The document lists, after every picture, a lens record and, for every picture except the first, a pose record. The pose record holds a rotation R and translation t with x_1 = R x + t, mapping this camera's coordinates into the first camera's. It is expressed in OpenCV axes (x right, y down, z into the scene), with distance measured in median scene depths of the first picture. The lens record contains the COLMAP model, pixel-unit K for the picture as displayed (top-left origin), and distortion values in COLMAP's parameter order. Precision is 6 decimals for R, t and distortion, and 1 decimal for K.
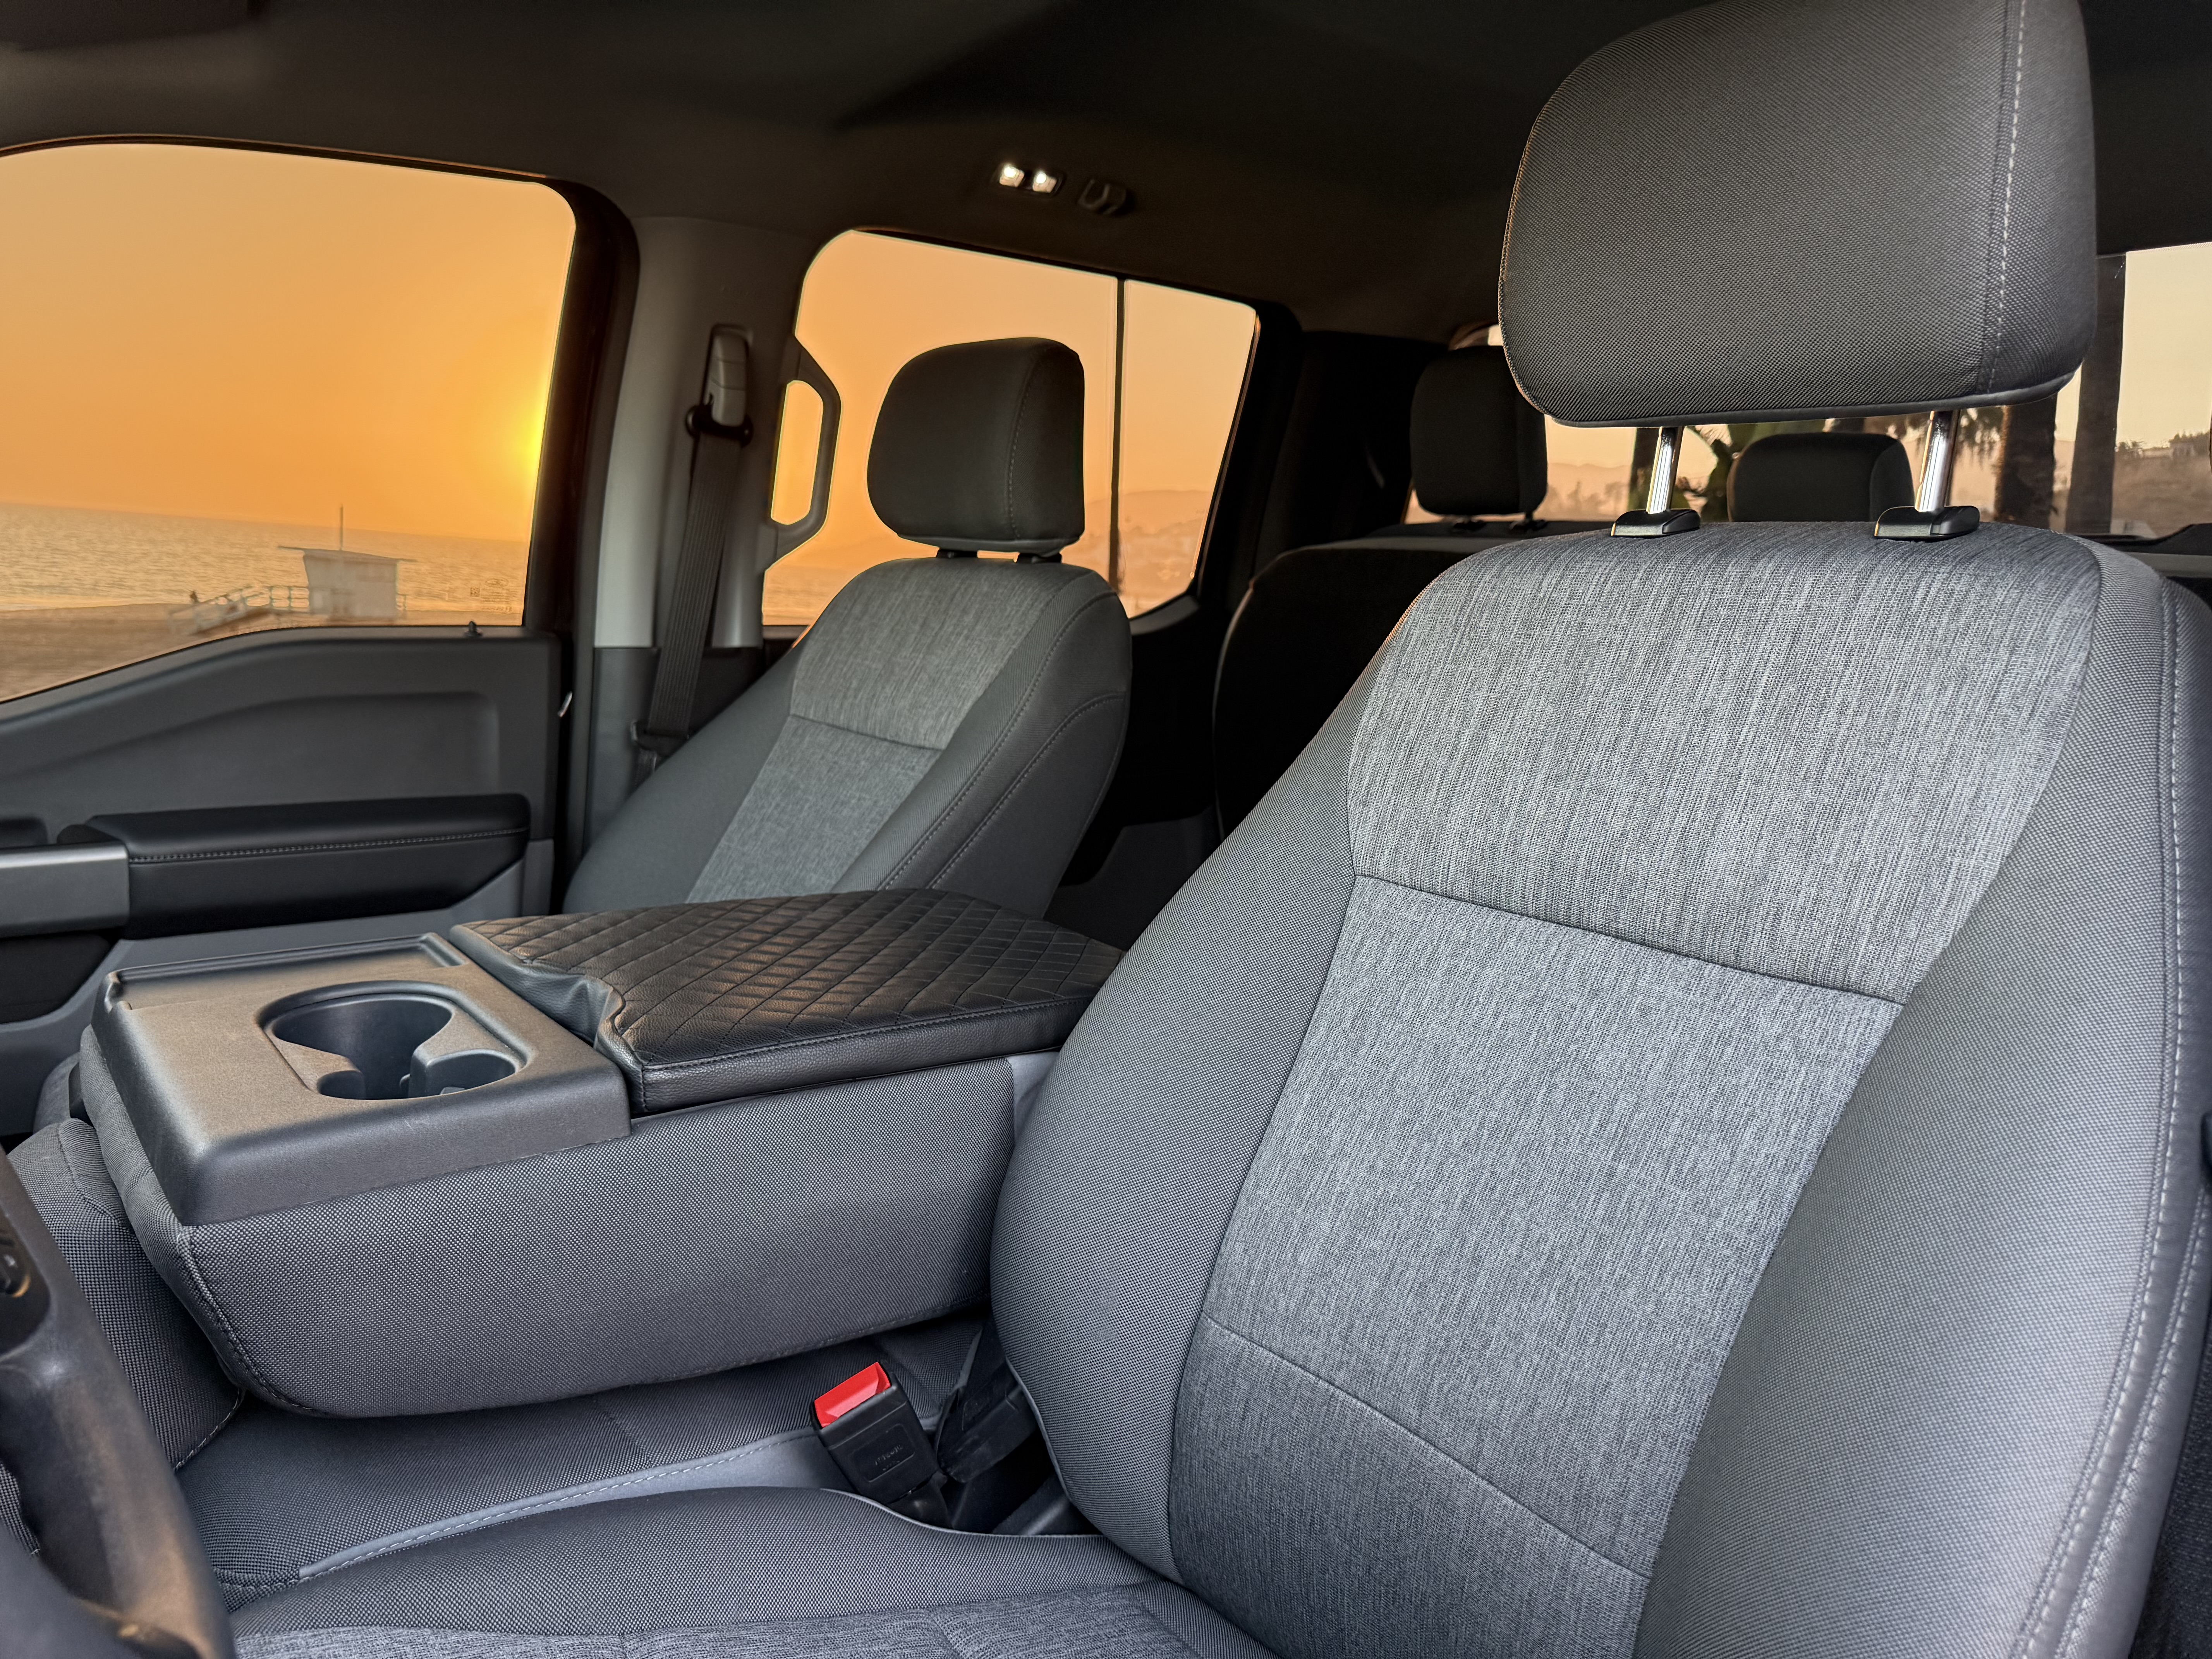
lens RADIAL K [[1565.7, 0, 1110.5], [0, 1565.7, 849.6], [0, 0, 1]] dist [0.048083, -0.034687]
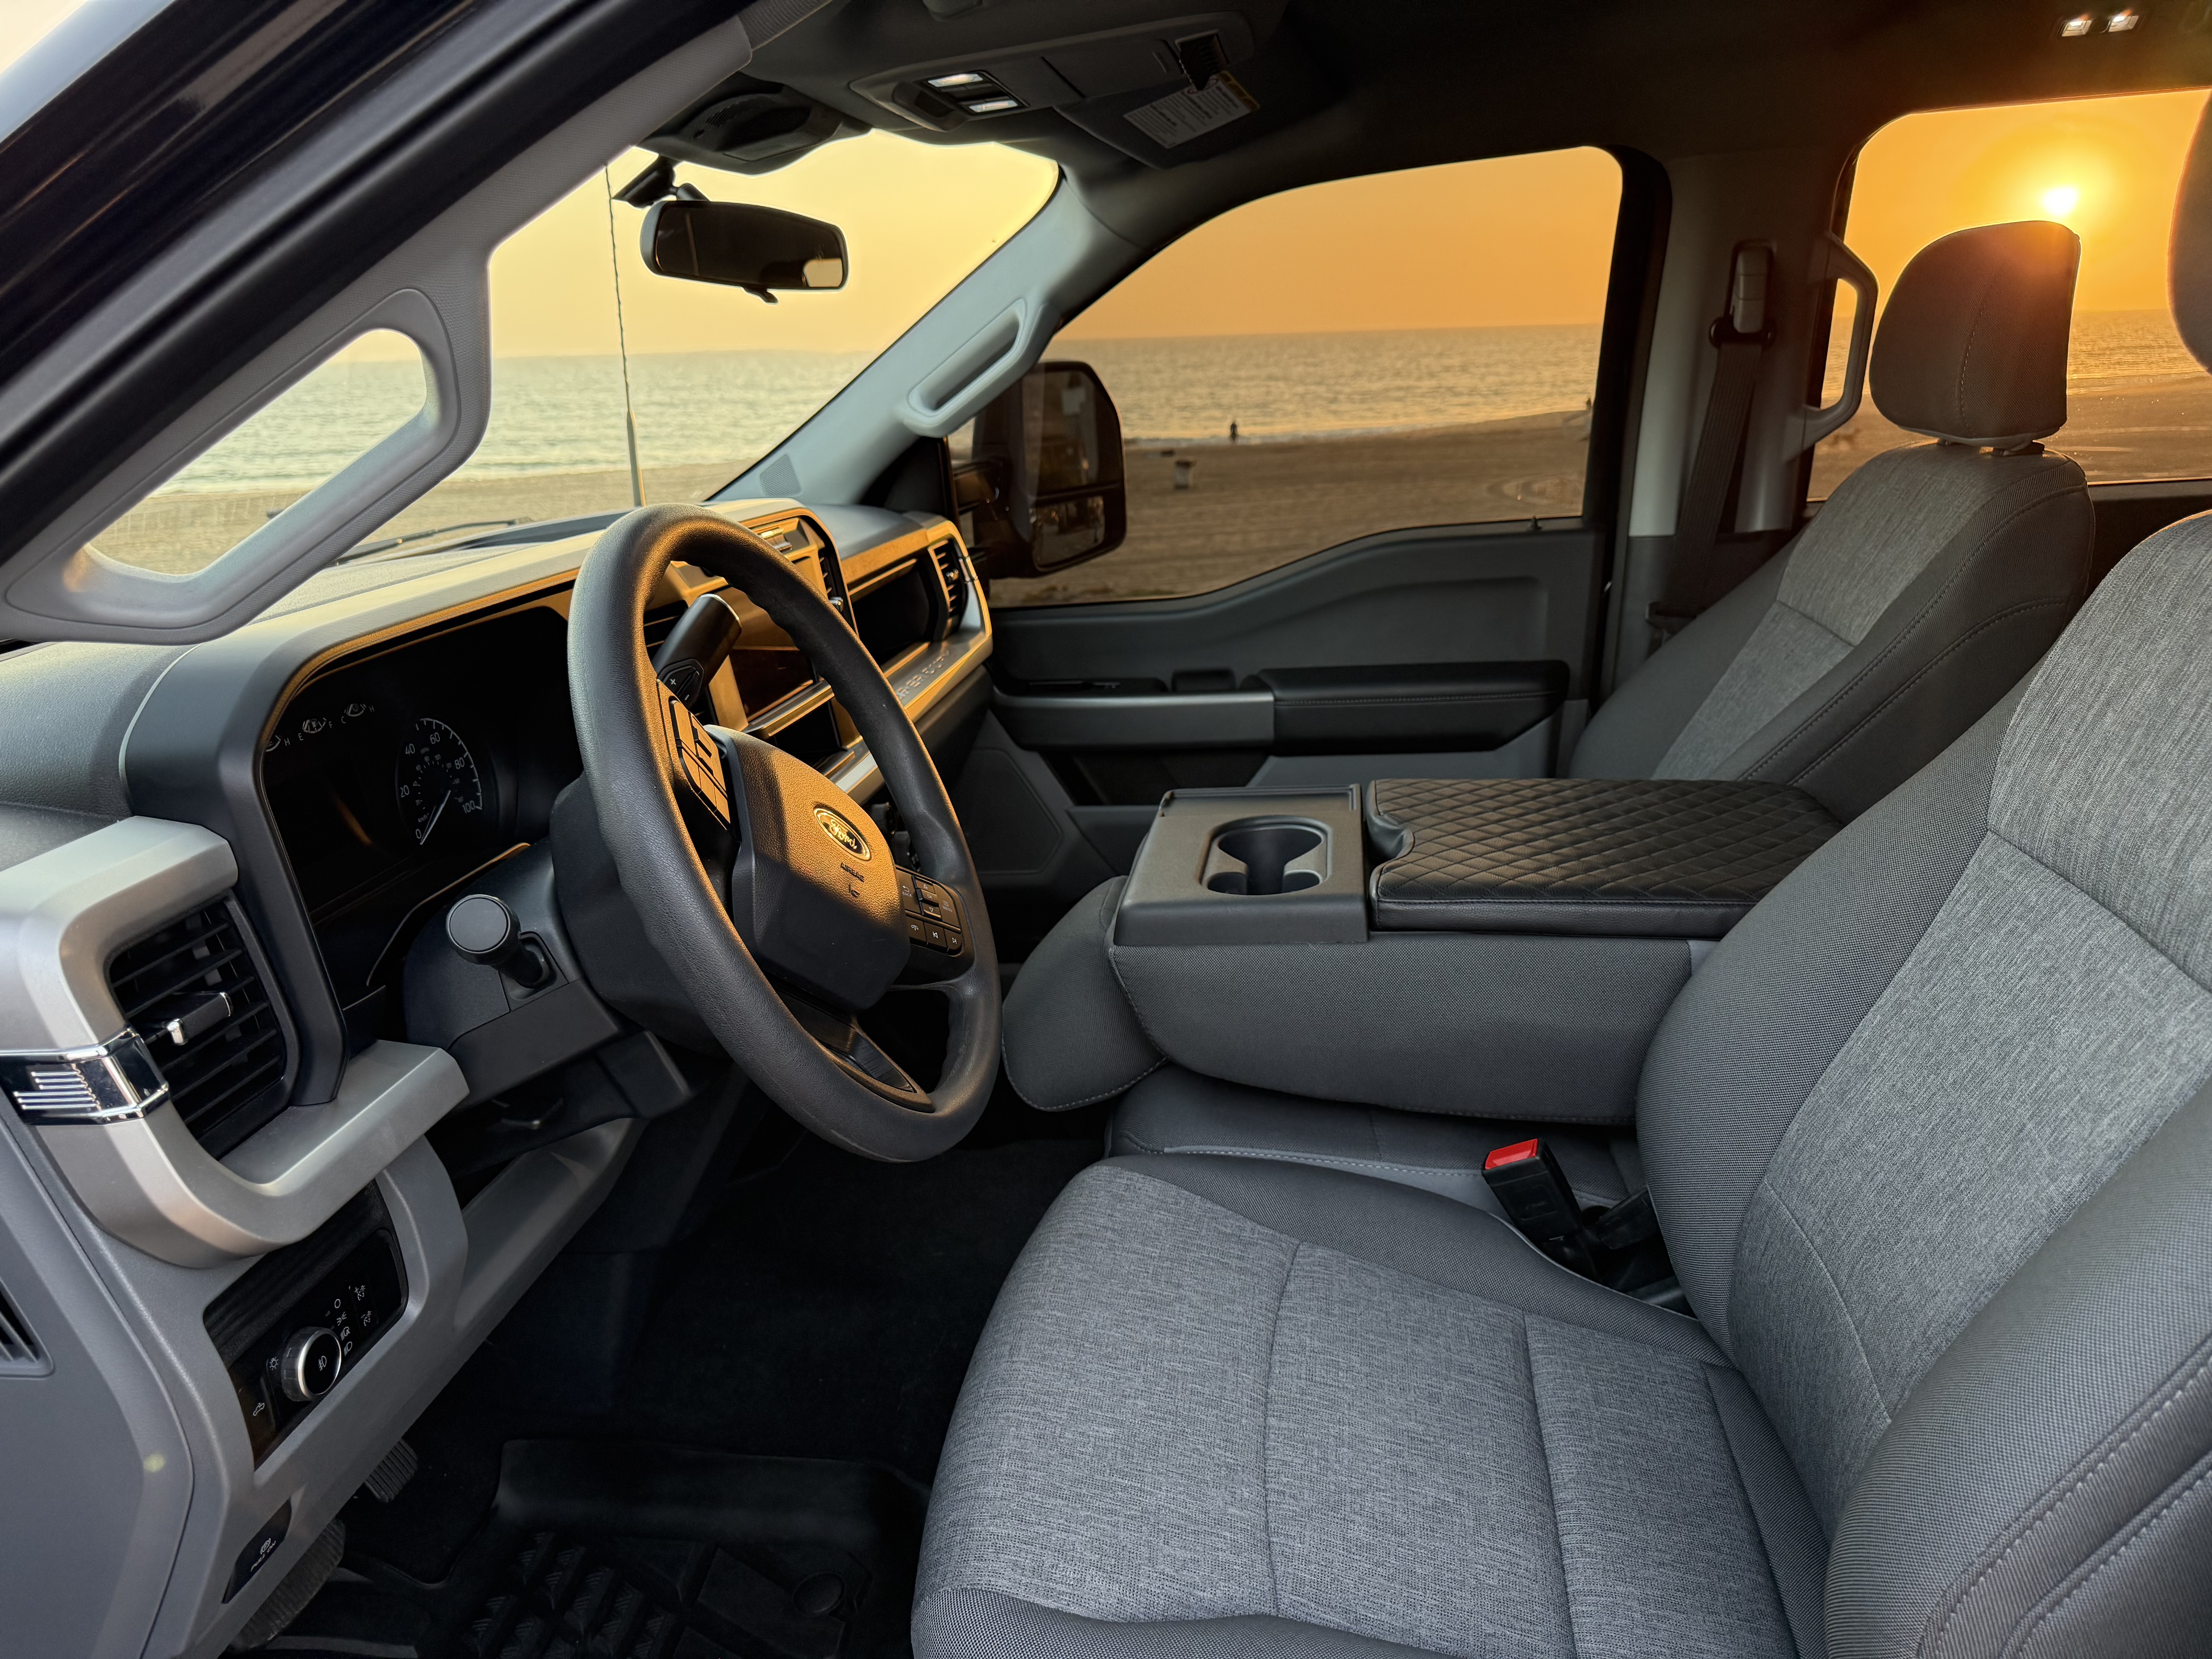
lens RADIAL K [[1565.7, 0, 1106.1], [0, 1565.7, 830.2], [0, 0, 1]] dist [0.048083, -0.034687]
pose [[0.691481, 0.127047, -0.711135, 0.486056], [-0.044497, 0.990035, 0.133607, -0.096324], [0.721022, -0.060744, 0.690244, -0.178286]]
